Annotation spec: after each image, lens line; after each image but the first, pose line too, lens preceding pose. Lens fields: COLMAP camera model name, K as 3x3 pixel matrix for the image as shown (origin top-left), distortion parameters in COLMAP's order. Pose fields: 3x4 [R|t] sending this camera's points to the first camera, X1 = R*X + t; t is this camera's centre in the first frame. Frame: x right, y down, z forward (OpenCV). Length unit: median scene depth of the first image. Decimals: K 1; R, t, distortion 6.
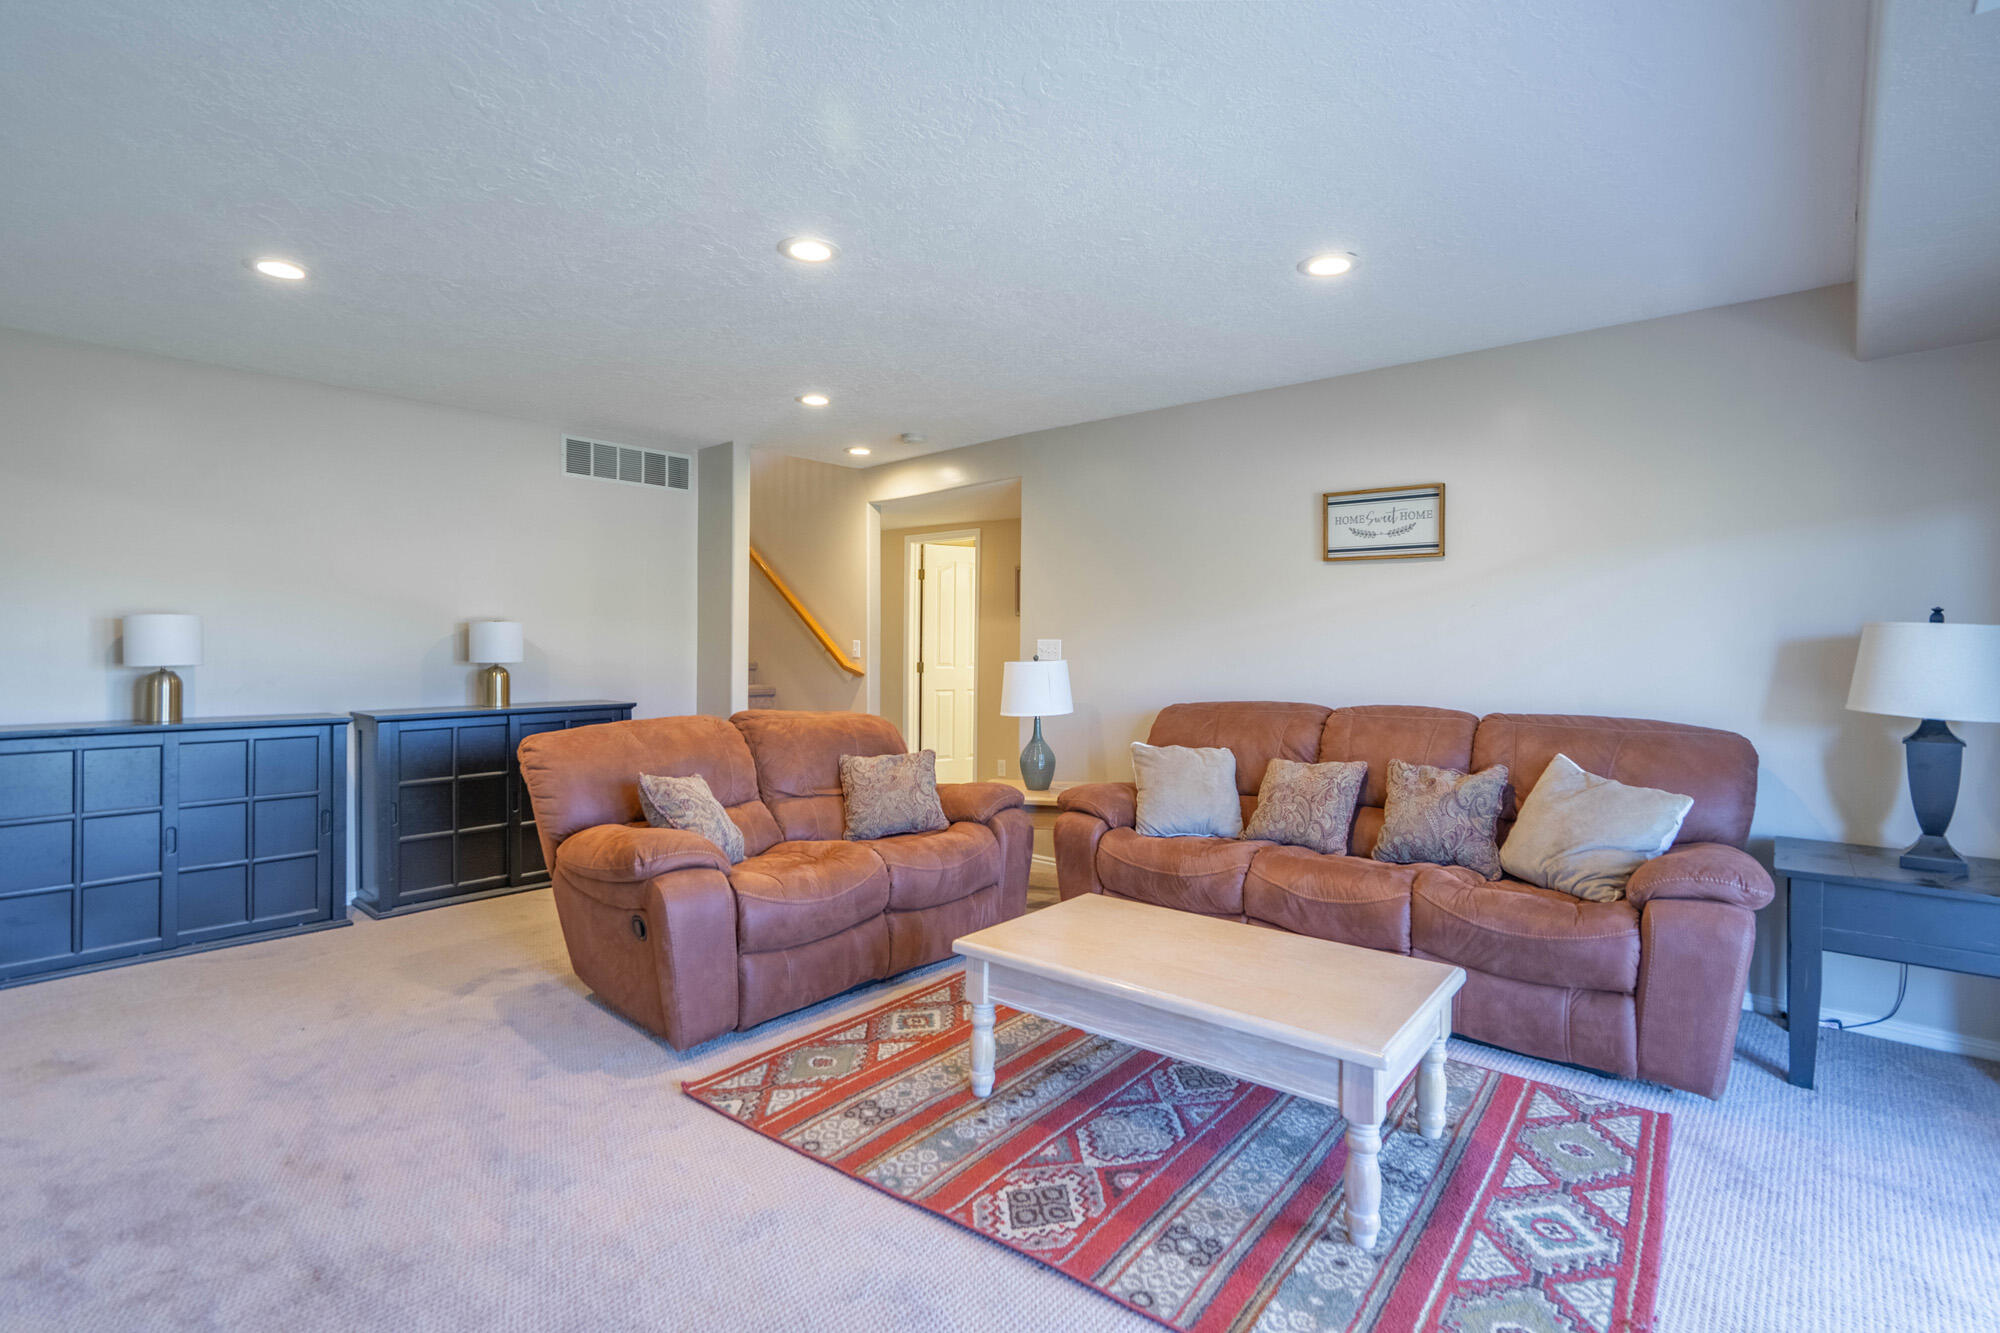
lens RADIAL K [[942.8, 0, 1003.9], [0, 942.8, 654.5], [0, 0, 1]] dist [0.017851, 0.000104]
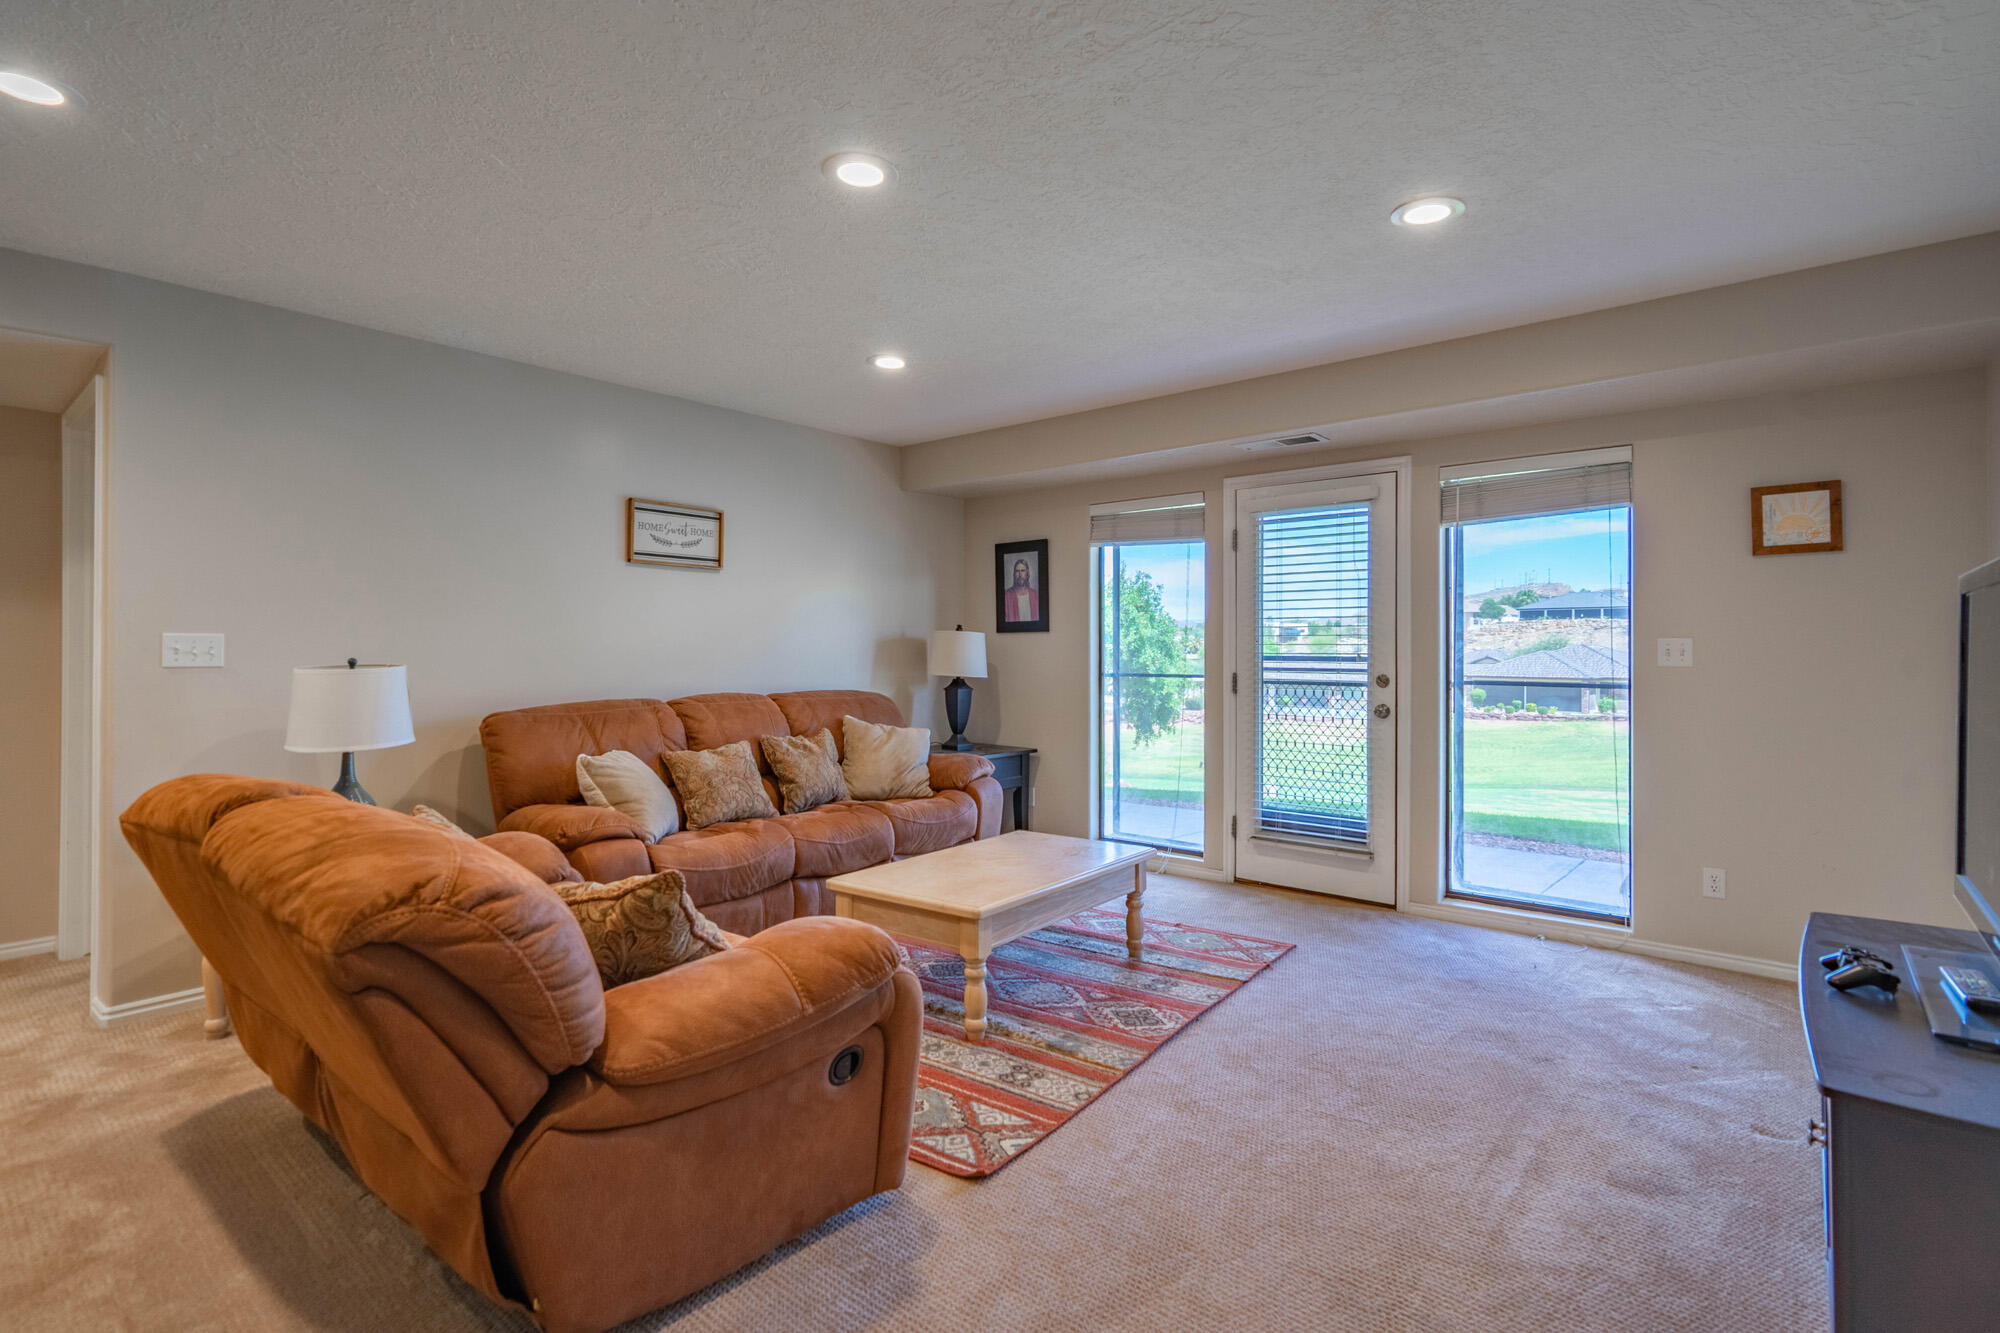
lens RADIAL K [[942.8, 0, 1003.9], [0, 942.8, 654.5], [0, 0, 1]] dist [0.017851, 0.000104]
pose [[-0.008399, -0.016827, 0.999823, -1.094724], [0.009610, 0.999811, 0.016908, -0.016284], [-0.999919, 0.009750, -0.008236, 0.921102]]
